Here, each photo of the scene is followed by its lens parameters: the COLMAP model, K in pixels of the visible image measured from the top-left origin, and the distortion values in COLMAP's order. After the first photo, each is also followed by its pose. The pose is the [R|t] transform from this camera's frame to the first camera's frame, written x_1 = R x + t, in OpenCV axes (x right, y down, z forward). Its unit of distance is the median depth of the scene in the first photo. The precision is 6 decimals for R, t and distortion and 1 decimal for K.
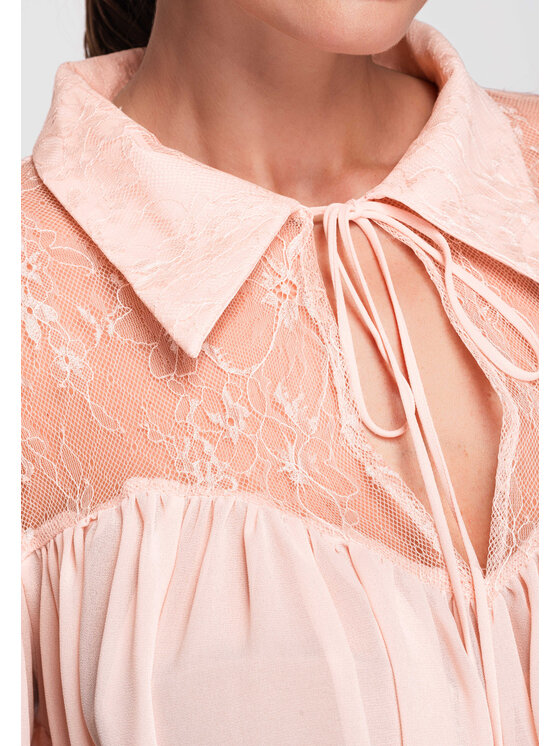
lens RADIAL K [[1845.3, 0, 280.0], [0, 1845.3, 373.0], [0, 0, 1]] dist [0.058434, 0.157086]
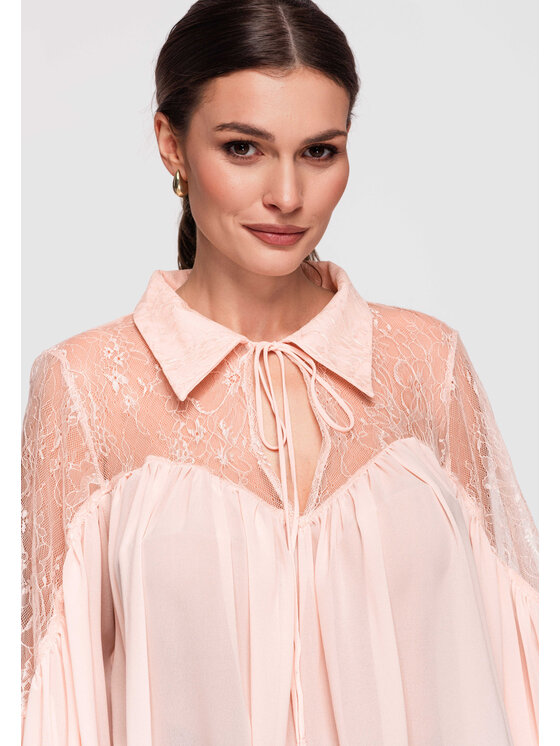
lens RADIAL K [[1845.3, 0, 280.0], [0, 1845.3, 373.0], [0, 0, 1]] dist [0.058434, 0.157086]
pose [[0.980660, 0.089196, -0.174212, 0.422305], [-0.115867, 0.981953, -0.149474, 0.258577], [0.157736, 0.166768, 0.973297, -1.048176]]
